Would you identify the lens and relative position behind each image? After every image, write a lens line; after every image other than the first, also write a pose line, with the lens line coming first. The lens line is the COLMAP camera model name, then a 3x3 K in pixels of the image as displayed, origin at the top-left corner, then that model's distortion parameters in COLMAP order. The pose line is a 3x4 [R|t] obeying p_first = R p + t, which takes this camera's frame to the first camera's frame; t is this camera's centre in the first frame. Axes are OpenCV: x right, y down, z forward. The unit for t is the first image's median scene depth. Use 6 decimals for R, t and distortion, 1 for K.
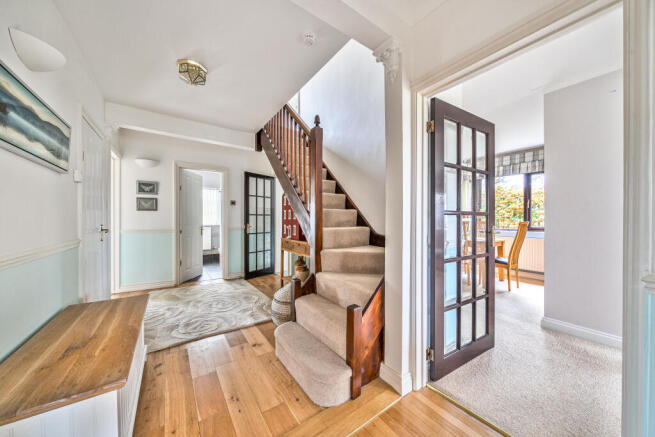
lens RADIAL K [[227.4, 0, 330.7], [0, 227.4, 219.6], [0, 0, 1]] dist [-0.000345, -0.000019]
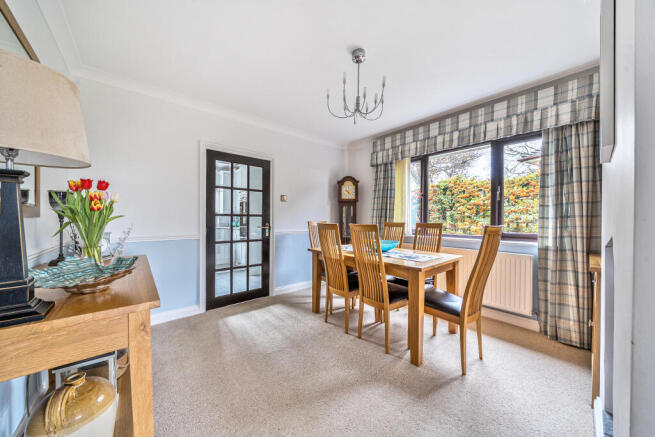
lens RADIAL K [[227.4, 0, 324.6], [0, 227.4, 218.4], [0, 0, 1]] dist [-0.000345, -0.000019]
pose [[0.996563, 0.002858, 0.082785, 0.370766], [-0.002938, 0.999995, 0.000841, -0.005561], [-0.082783, -0.001082, 0.996567, 0.448736]]
